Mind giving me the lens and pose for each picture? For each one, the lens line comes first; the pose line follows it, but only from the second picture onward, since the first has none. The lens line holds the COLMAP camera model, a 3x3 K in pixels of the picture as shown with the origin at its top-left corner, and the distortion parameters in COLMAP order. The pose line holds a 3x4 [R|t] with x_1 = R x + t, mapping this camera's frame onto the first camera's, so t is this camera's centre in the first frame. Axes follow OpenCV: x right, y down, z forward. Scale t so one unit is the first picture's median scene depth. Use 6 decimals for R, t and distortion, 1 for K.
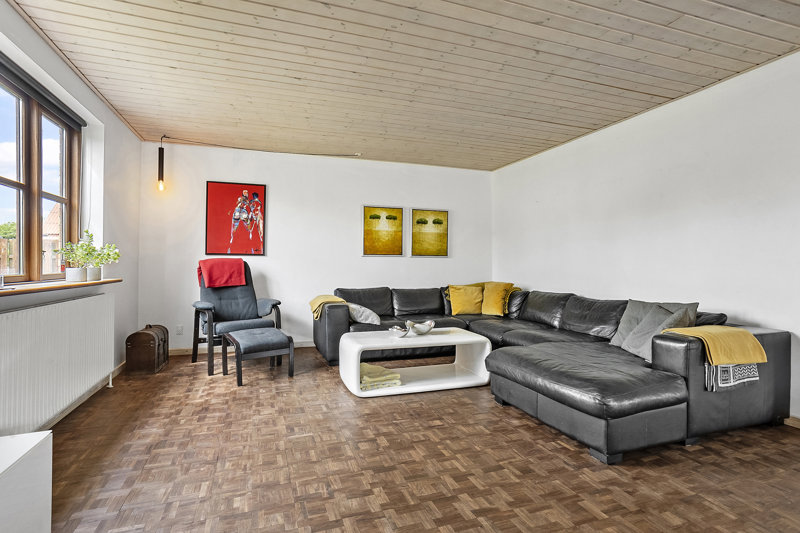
lens RADIAL K [[399.4, 0, 393.3], [0, 399.4, 264.4], [0, 0, 1]] dist [-0.048050, 0.042629]
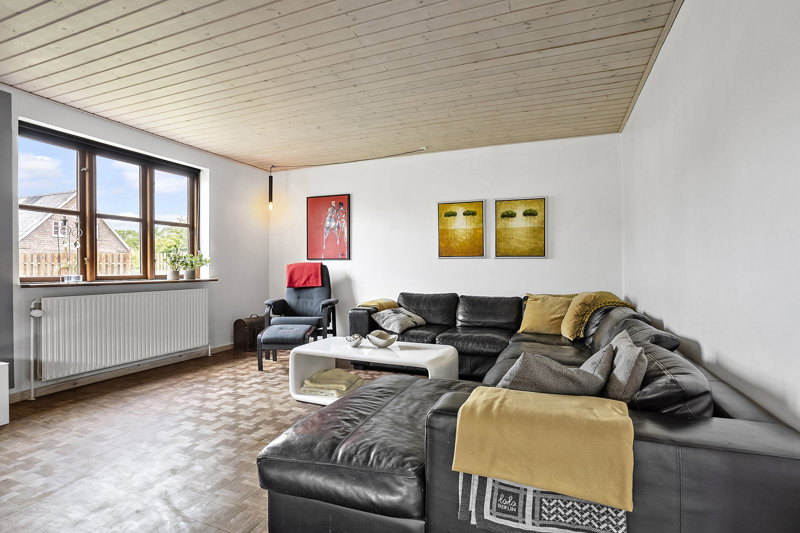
lens RADIAL K [[408.2, 0, 403.2], [0, 408.2, 269.8], [0, 0, 1]] dist [-0.027434, 0.001209]
pose [[0.744103, 0.000058, -0.668065, 0.523233], [0.001499, 0.999997, 0.001755, 0.003242], [0.668063, -0.002307, 0.744101, 0.272670]]
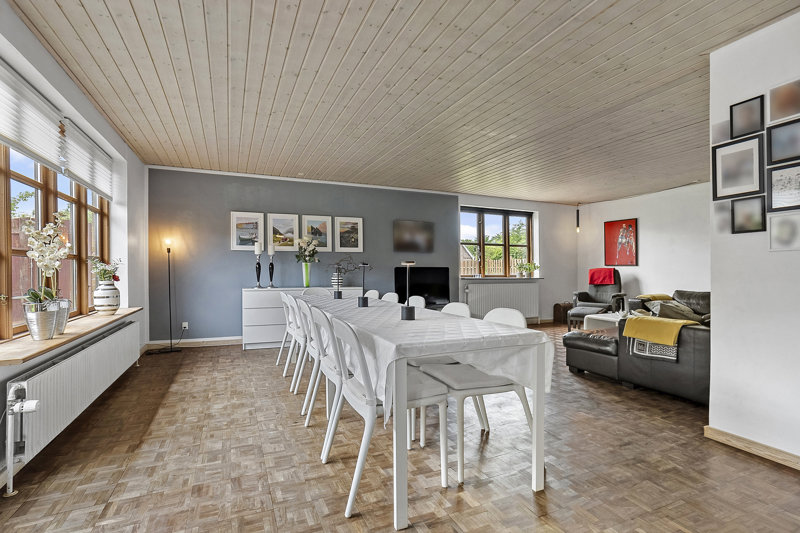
lens RADIAL K [[399.4, 0, 393.3], [0, 399.4, 264.4], [0, 0, 1]] dist [-0.048050, 0.042629]
pose [[0.062830, -0.016843, -0.997882, 1.089230], [-0.005215, 0.999838, -0.017205, 0.003372], [0.998011, 0.006285, 0.062732, -0.002582]]
